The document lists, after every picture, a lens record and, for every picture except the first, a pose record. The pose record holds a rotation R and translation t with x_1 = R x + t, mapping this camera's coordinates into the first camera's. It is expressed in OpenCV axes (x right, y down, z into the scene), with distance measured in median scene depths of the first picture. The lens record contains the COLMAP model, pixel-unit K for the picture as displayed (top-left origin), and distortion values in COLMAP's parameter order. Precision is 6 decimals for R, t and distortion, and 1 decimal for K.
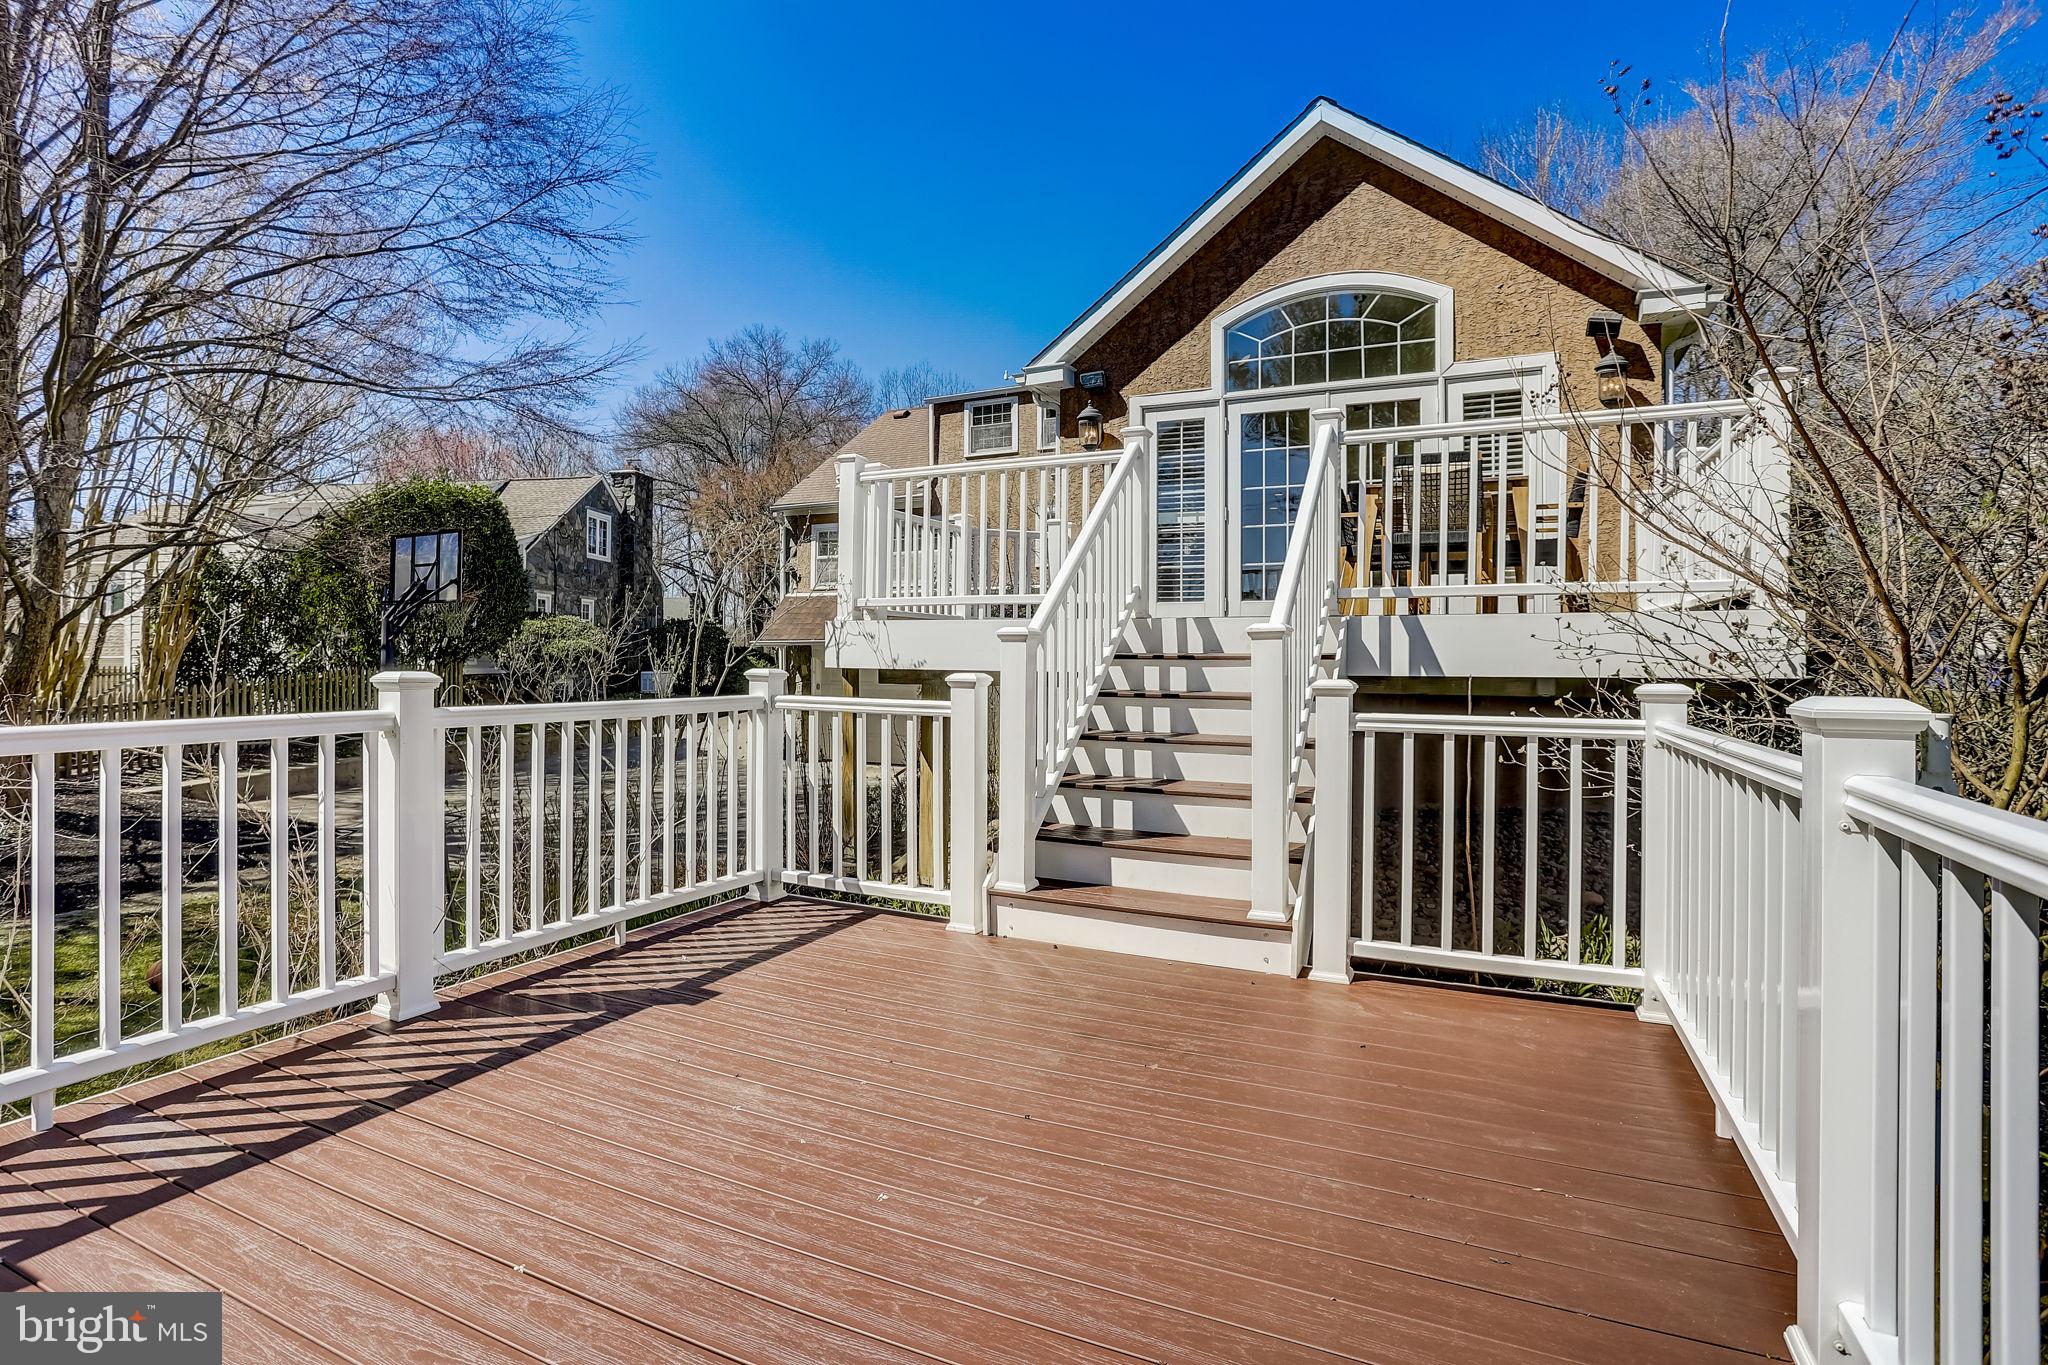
lens RADIAL K [[1005.2, 0, 1016.6], [0, 1005.2, 654.7], [0, 0, 1]] dist [-0.057335, 0.031294]
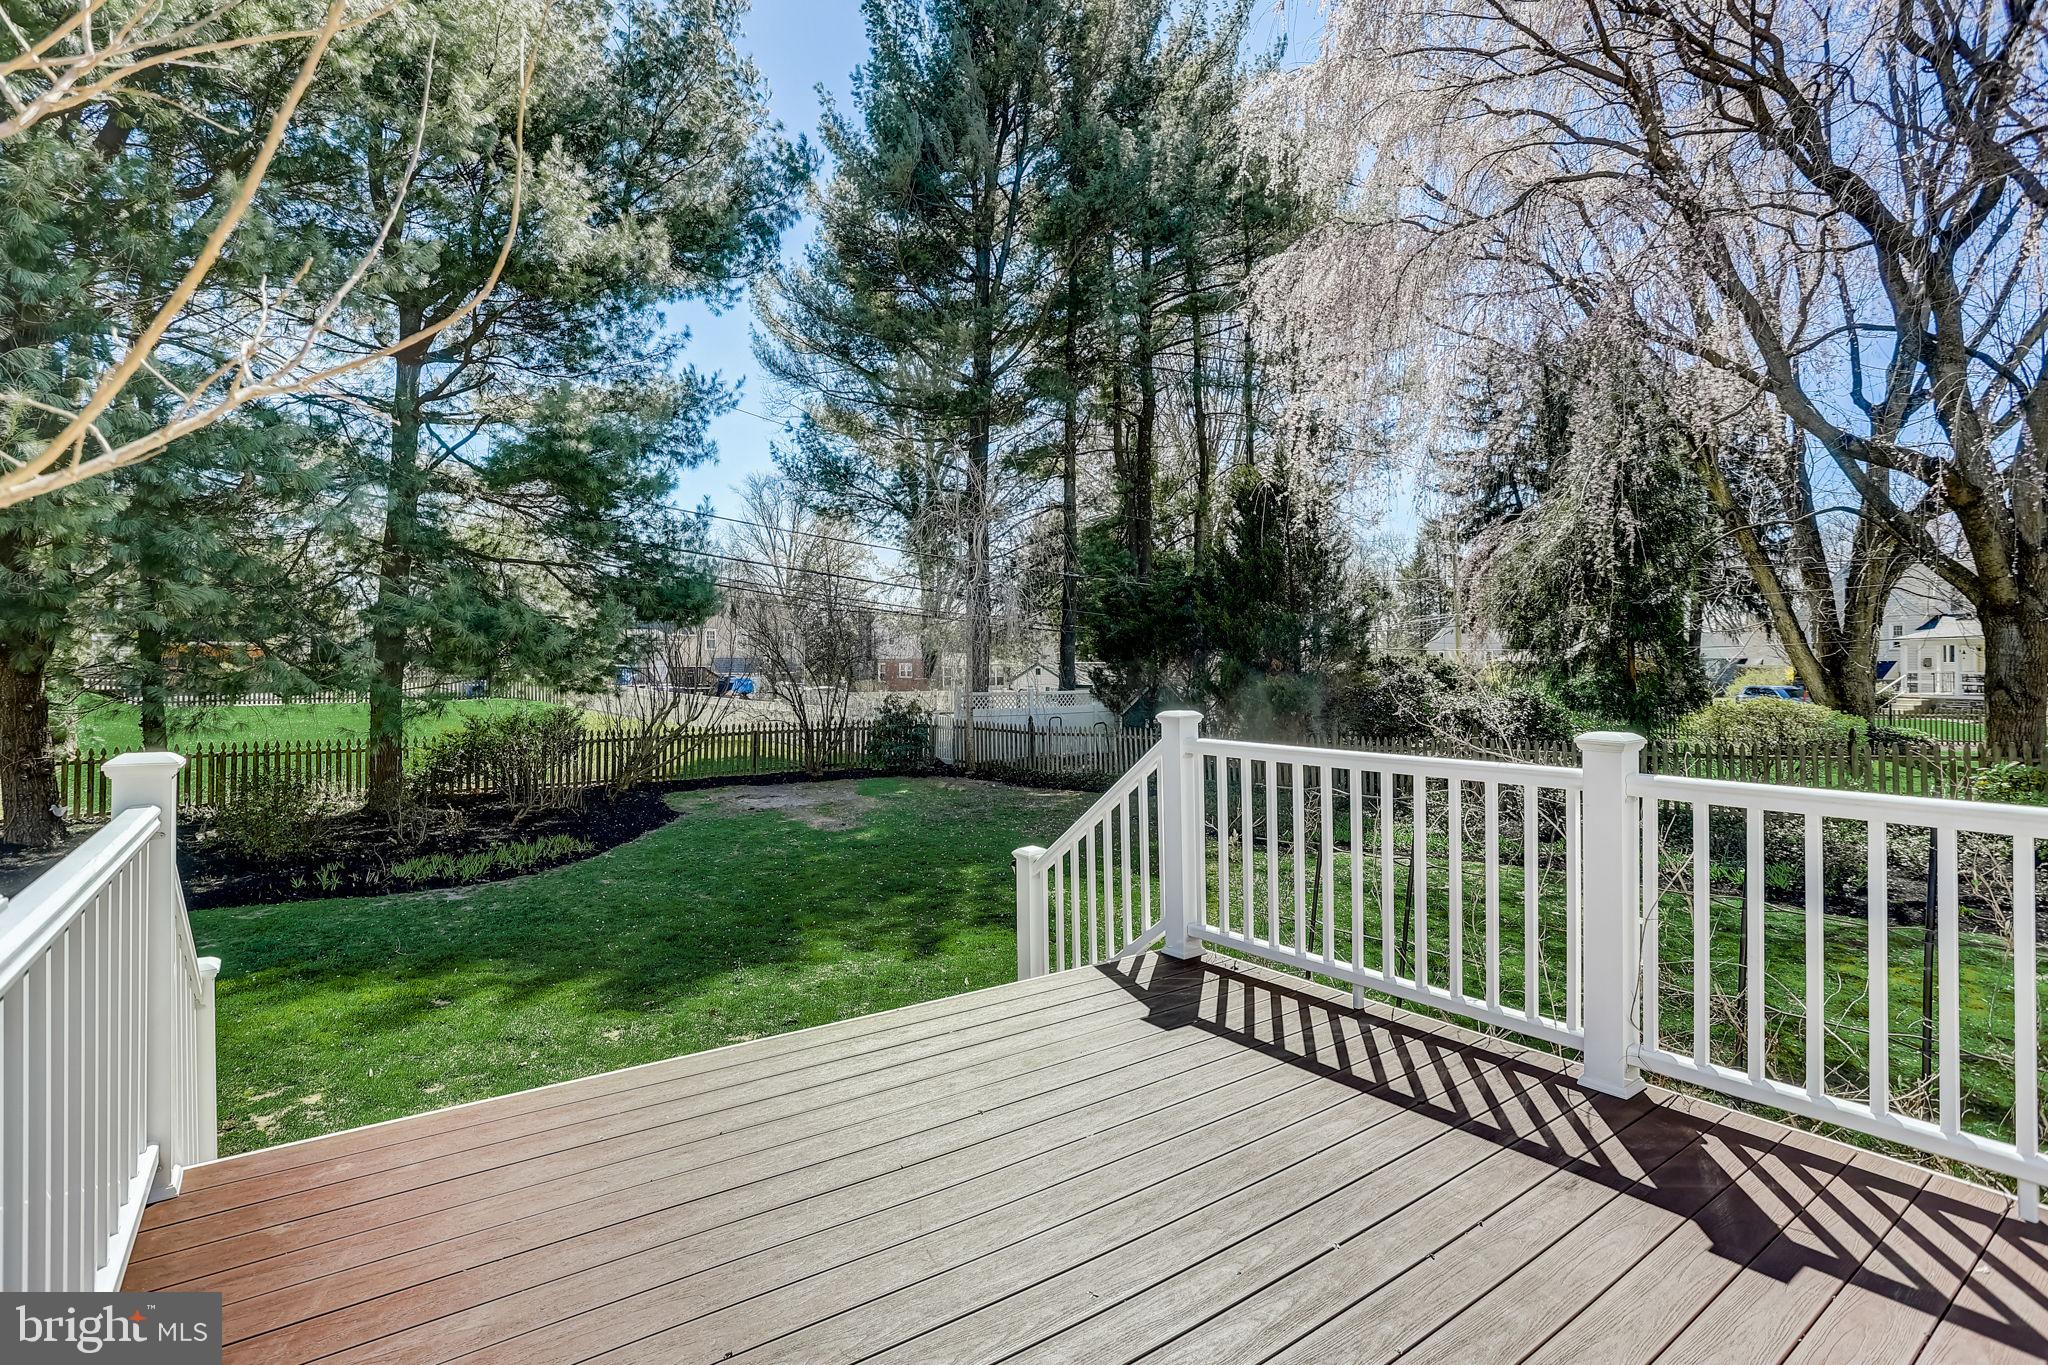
lens RADIAL K [[1005.2, 0, 1016.6], [0, 1005.2, 654.7], [0, 0, 1]] dist [-0.057335, 0.031294]
pose [[-0.456874, -0.033866, -0.888887, 0.720246], [-0.026038, 0.999356, -0.024692, -0.015456], [0.889150, 0.011864, -0.457461, 1.370359]]
